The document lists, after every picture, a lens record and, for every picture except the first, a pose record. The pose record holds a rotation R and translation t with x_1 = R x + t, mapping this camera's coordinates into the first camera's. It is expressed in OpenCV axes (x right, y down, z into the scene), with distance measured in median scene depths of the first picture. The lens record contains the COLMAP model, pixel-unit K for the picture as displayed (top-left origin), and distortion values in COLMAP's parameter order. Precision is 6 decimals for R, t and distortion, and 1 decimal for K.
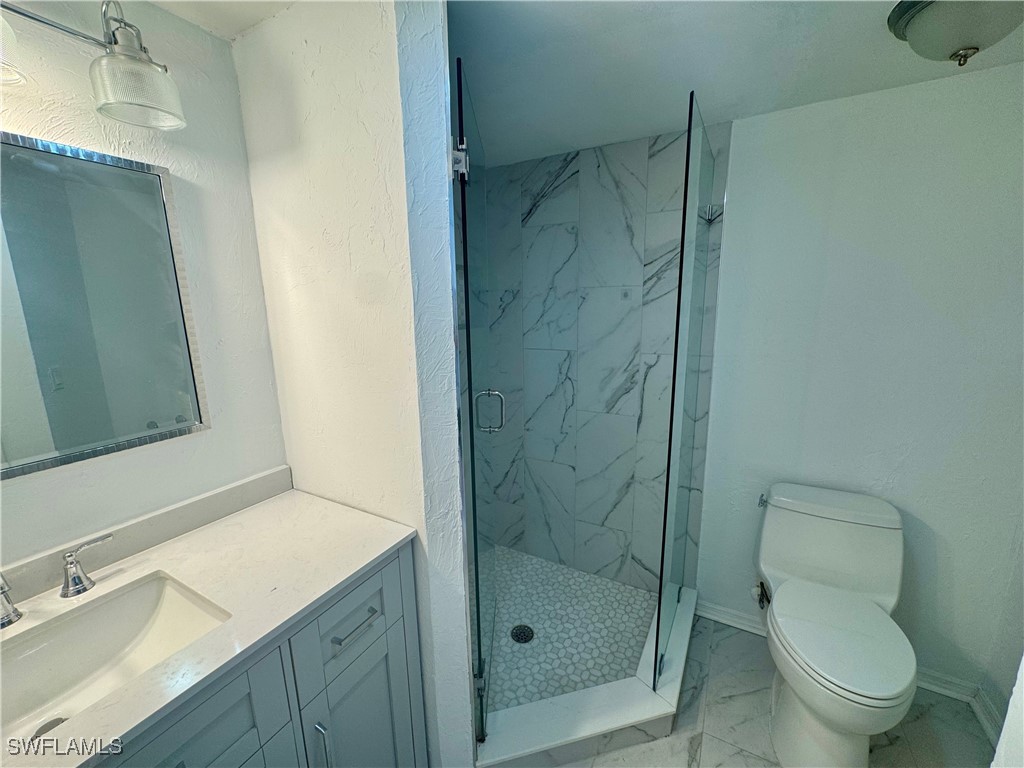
lens RADIAL K [[410.2, 0, 512.0], [0, 410.2, 384.0], [0, 0, 1]] dist [-0.004305, 0.000180]
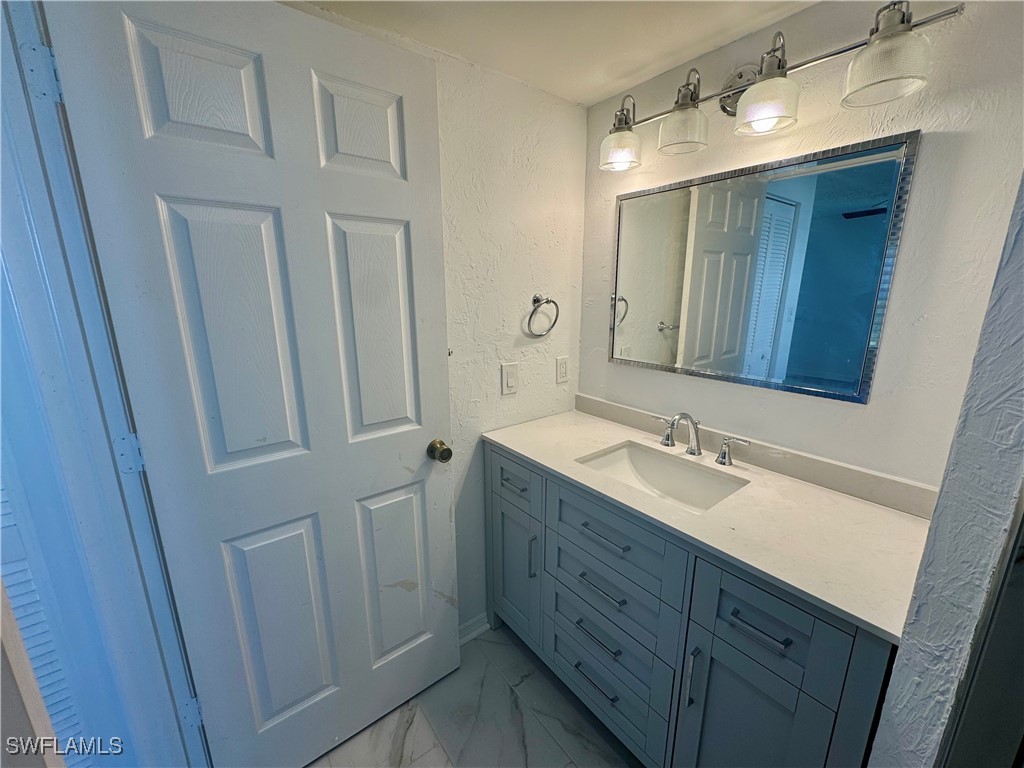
lens RADIAL K [[410.2, 0, 512.0], [0, 410.2, 384.0], [0, 0, 1]] dist [-0.004305, 0.000180]
pose [[-0.394113, 0.223083, -0.891577, 0.510747], [-0.170981, 0.935362, 0.309619, -0.106252], [0.903018, 0.274467, -0.330495, 0.622600]]
